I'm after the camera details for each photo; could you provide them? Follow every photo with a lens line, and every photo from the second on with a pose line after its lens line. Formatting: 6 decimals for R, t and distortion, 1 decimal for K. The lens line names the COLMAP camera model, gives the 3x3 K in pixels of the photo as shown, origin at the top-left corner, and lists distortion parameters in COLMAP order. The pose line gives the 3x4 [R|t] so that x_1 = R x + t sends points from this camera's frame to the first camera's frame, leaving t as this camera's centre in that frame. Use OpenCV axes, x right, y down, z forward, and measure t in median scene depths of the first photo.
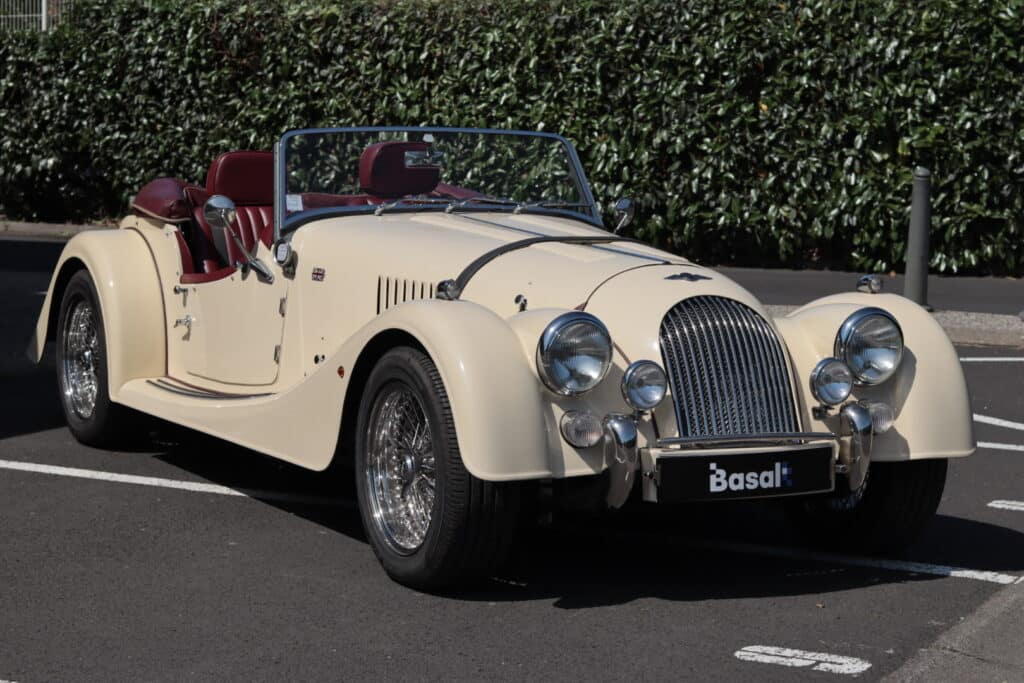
lens RADIAL K [[2434.5, 0, 512.0], [0, 2434.5, 341.5], [0, 0, 1]] dist [-0.086192, -0.091557]
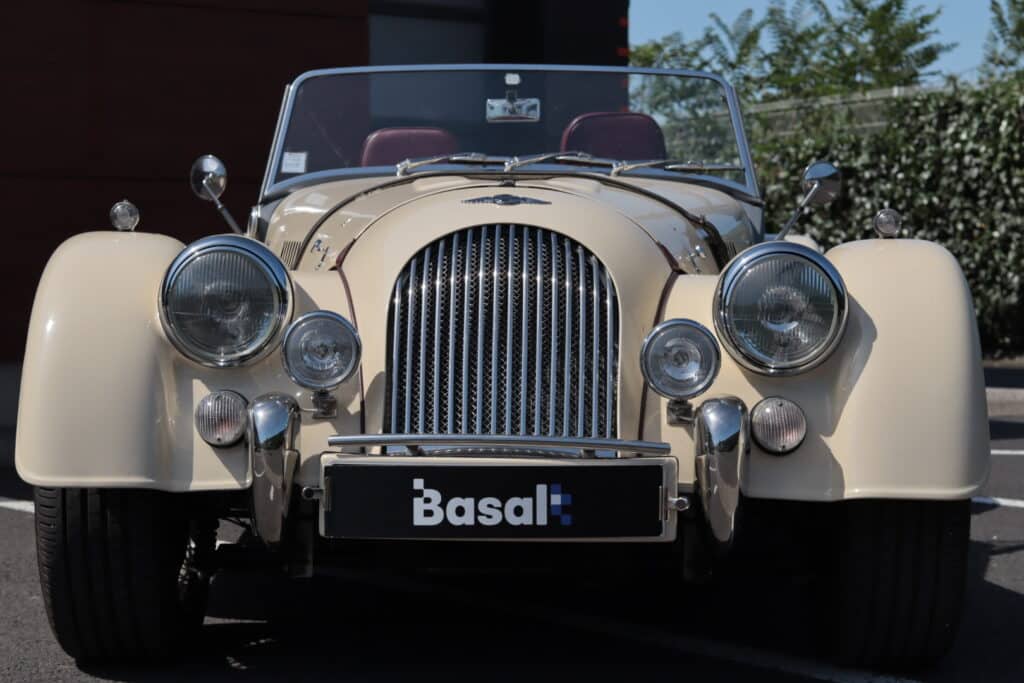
lens RADIAL K [[2434.5, 0, 512.0], [0, 2434.5, 341.5], [0, 0, 1]] dist [-0.086192, -0.091557]
pose [[0.888998, -0.000505, -0.457910, 0.112528], [-0.033386, 0.997266, -0.065916, 0.016119], [0.456692, 0.073887, 0.886551, 0.135212]]
